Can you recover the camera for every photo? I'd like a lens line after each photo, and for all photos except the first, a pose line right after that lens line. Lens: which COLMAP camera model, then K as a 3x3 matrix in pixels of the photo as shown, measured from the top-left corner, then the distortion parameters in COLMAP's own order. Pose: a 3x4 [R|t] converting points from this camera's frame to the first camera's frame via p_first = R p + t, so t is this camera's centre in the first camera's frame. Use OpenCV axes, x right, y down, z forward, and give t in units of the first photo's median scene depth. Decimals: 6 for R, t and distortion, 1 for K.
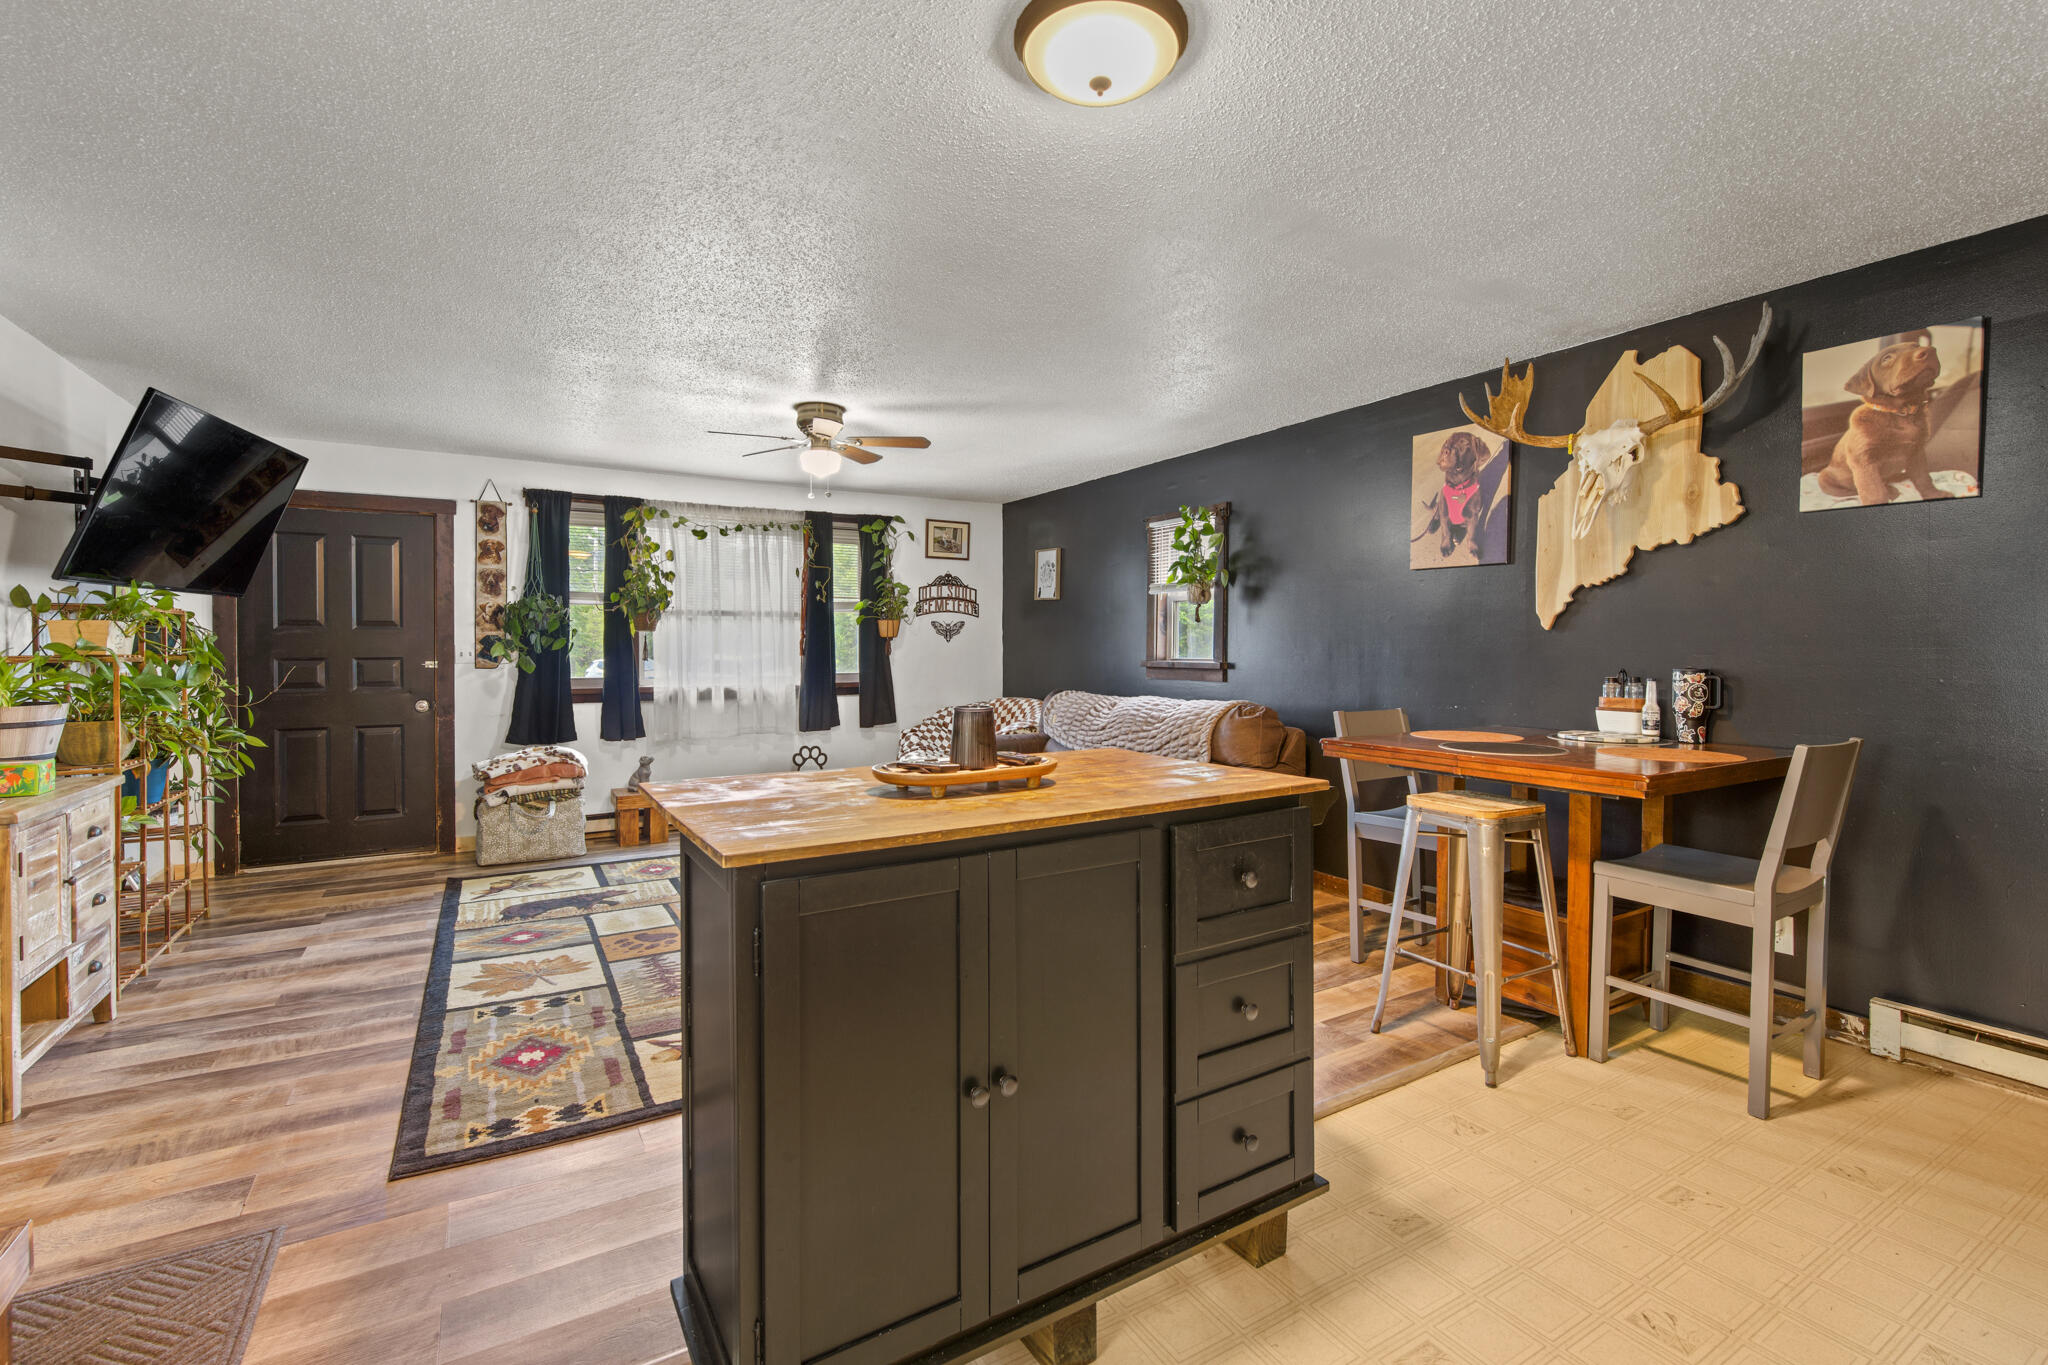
lens RADIAL K [[883.3, 0, 1024.2], [0, 883.3, 670.3], [0, 0, 1]] dist [0.001629, -0.000308]
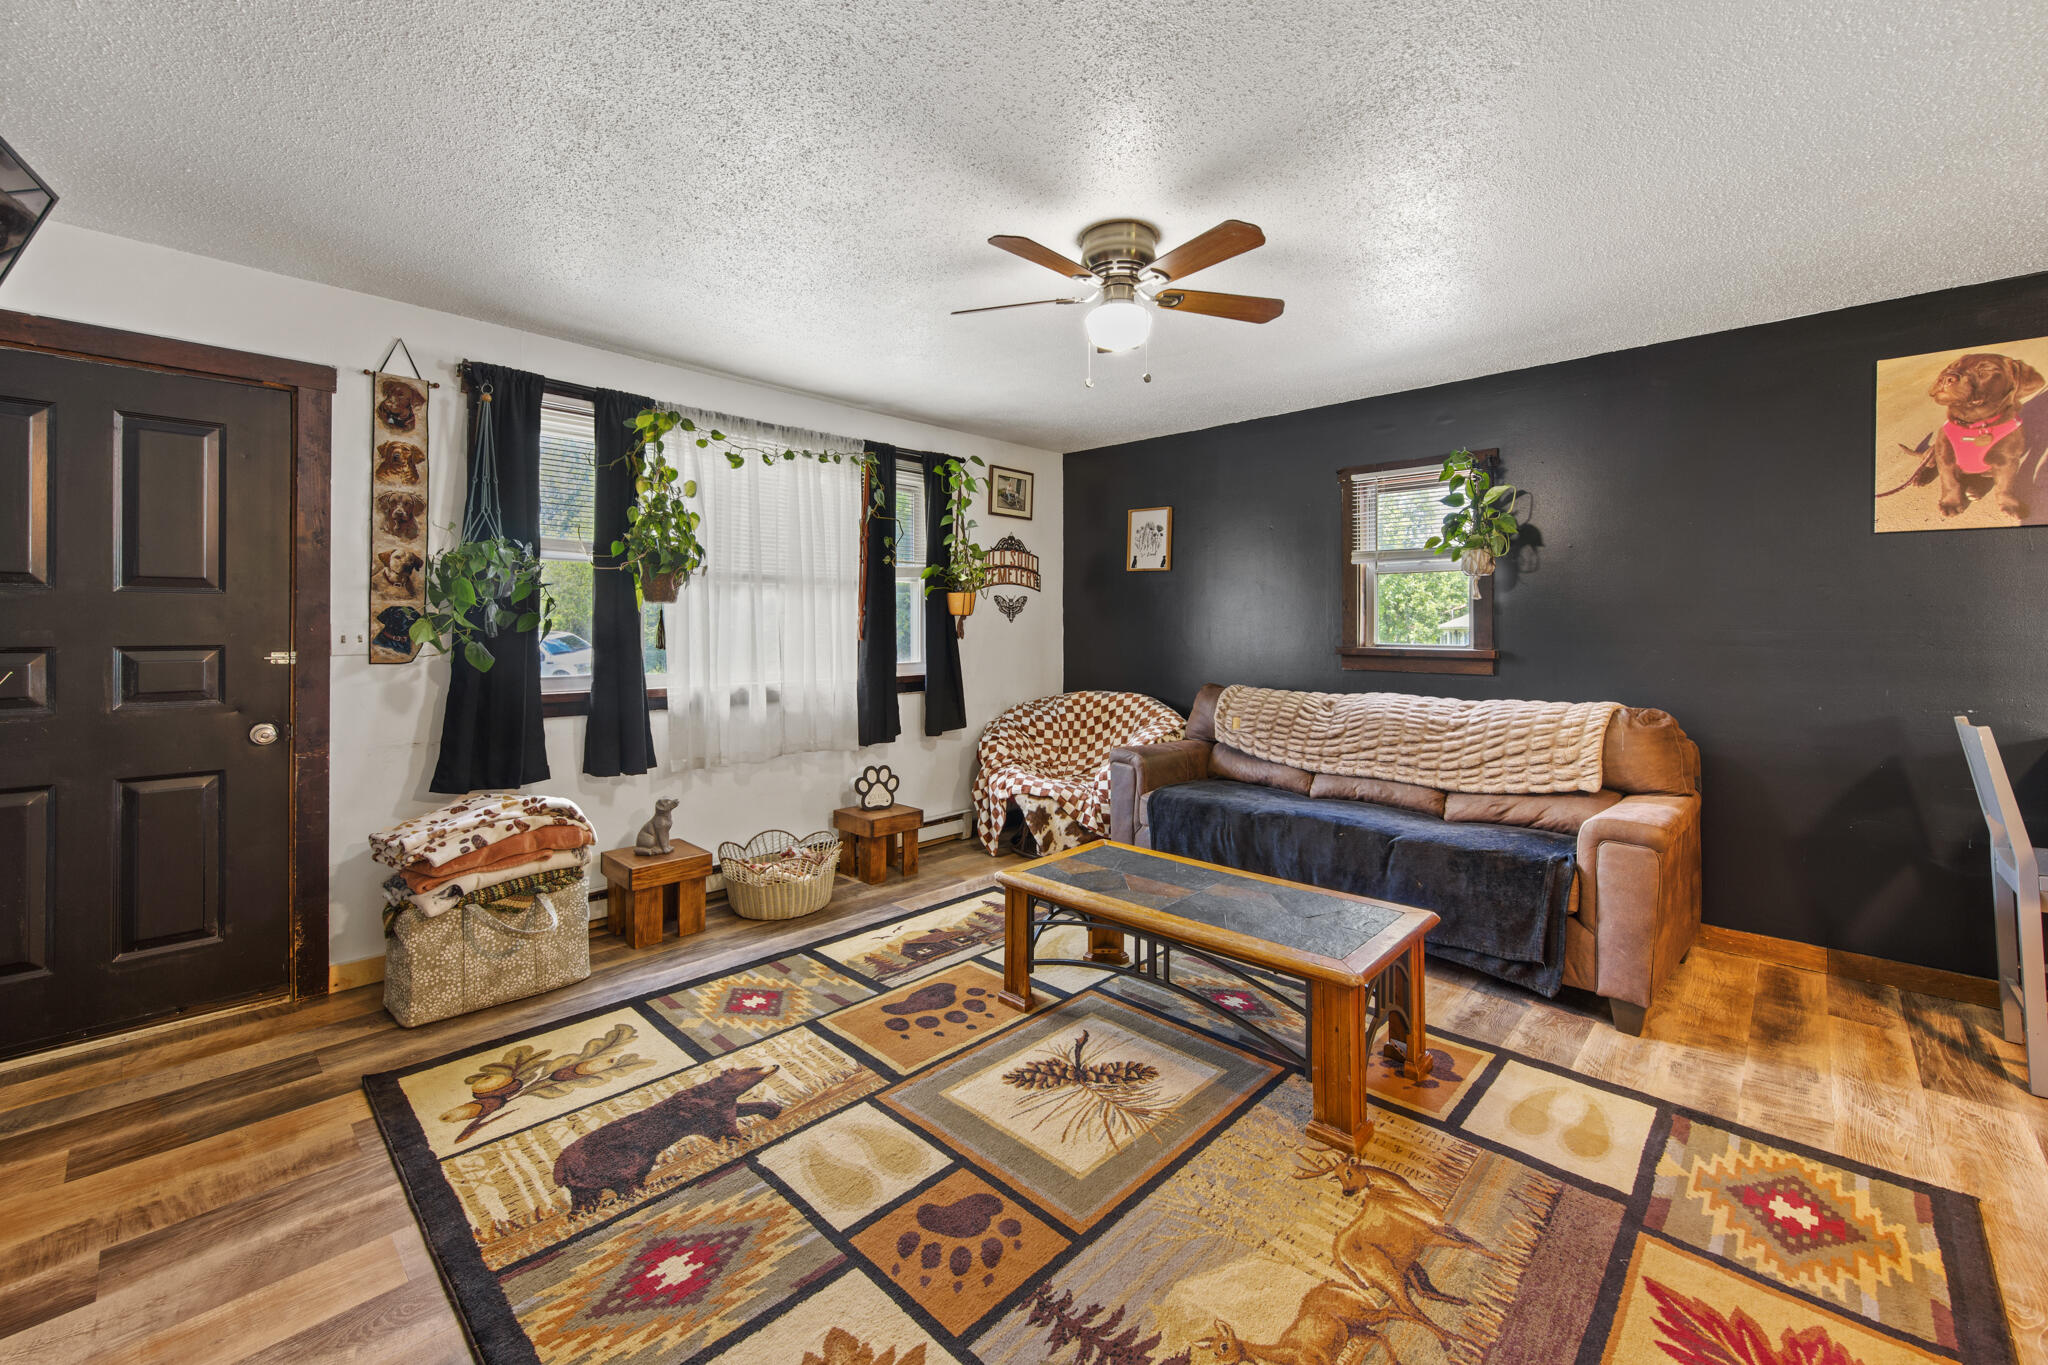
lens RADIAL K [[825.9, 0, 1031.6], [0, 825.9, 634.9], [0, 0, 1]] dist [-0.003138, 0.001020]
pose [[0.965142, 0.001464, 0.261723, -0.344191], [0.002993, 0.999857, -0.016629, -0.010707], [-0.261710, 0.016832, 0.965000, 0.369443]]
